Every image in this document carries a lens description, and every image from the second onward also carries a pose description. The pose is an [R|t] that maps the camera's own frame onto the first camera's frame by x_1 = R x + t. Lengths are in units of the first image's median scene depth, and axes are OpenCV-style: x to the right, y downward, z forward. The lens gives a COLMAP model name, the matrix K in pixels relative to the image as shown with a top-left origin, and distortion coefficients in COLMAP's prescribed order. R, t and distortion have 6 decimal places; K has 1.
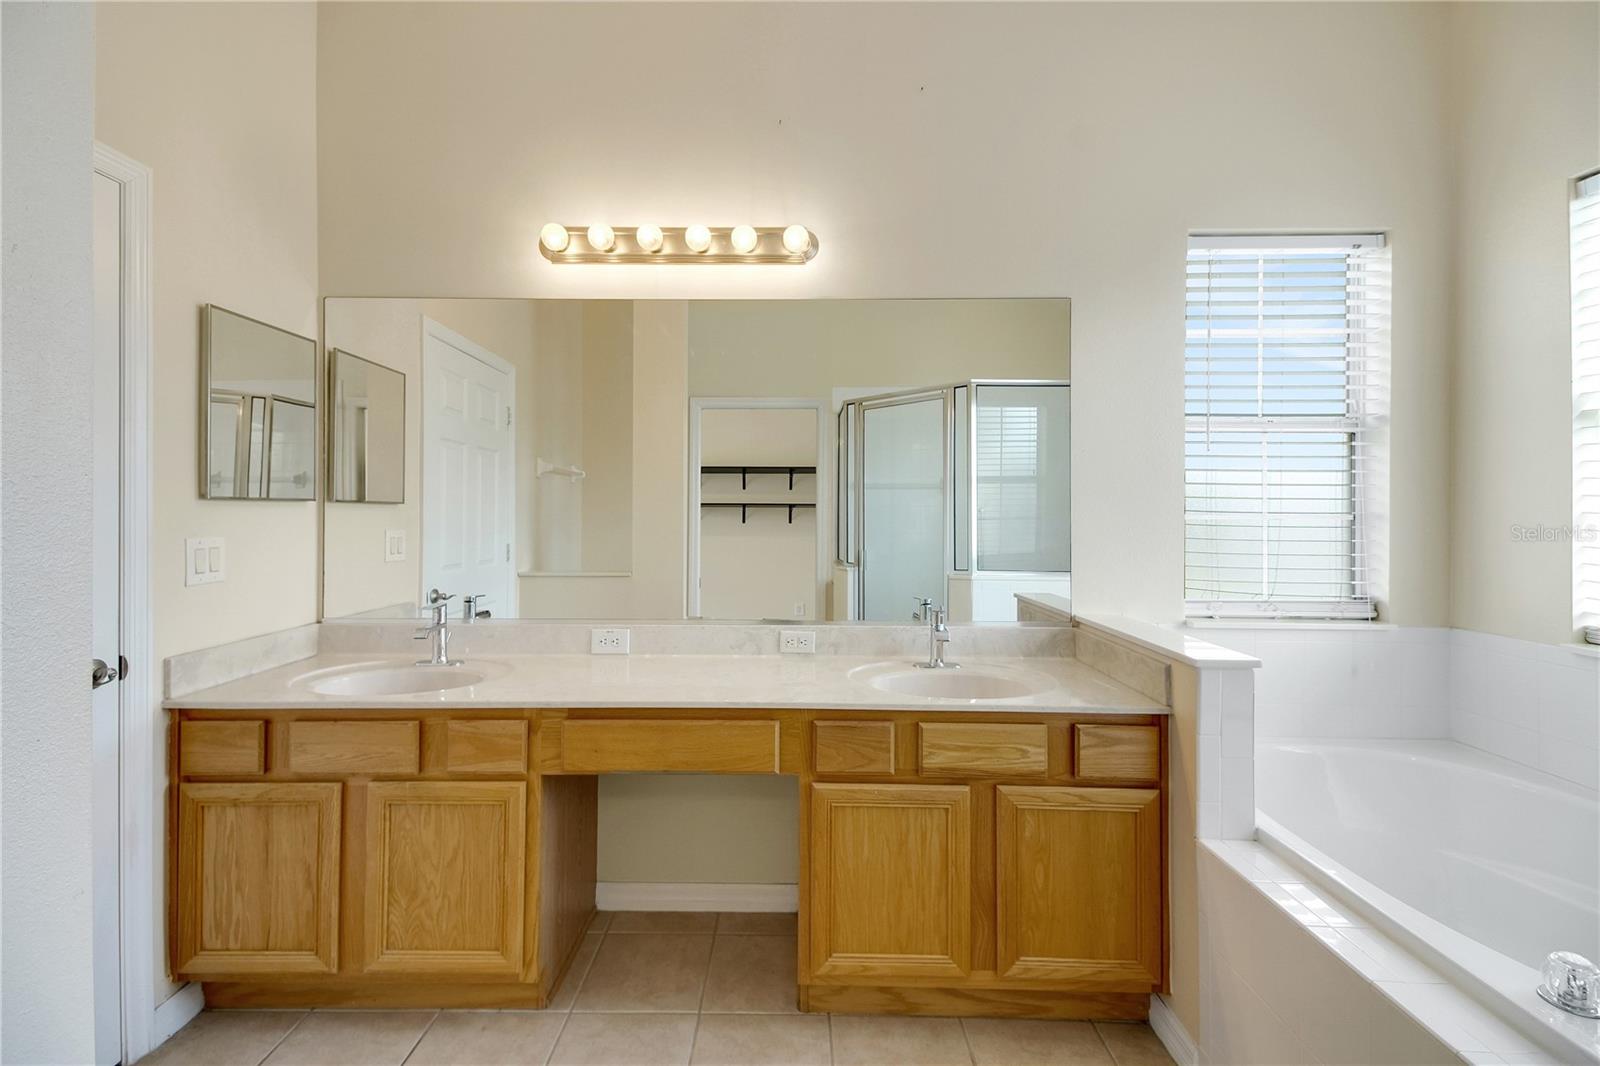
lens RADIAL K [[740.1, 0, 797.9], [0, 740.1, 503.7], [0, 0, 1]] dist [0.055563, -0.026104]
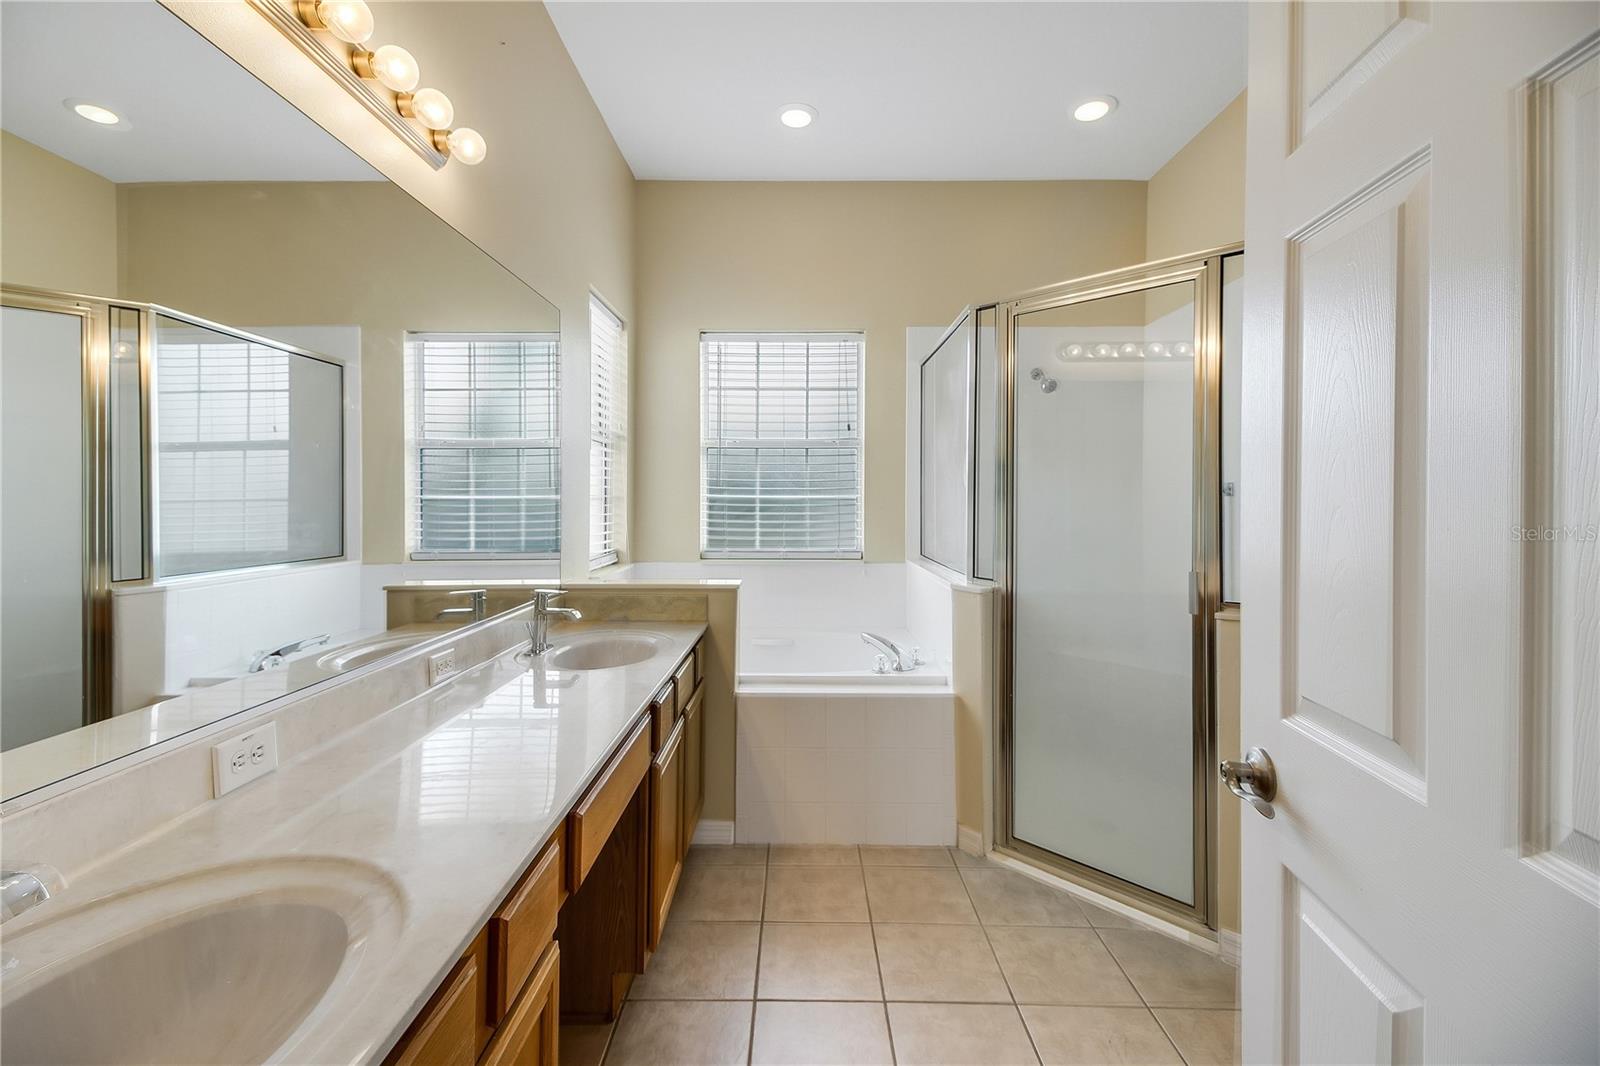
lens RADIAL K [[715.5, 0, 796.4], [0, 715.5, 500.6], [0, 0, 1]] dist [0.045277, 0.000070]
pose [[-0.002206, -0.007194, 0.999972, -0.970873], [-0.017127, 0.999828, 0.007155, 0.001911], [-0.999851, -0.017111, -0.002329, 0.818642]]
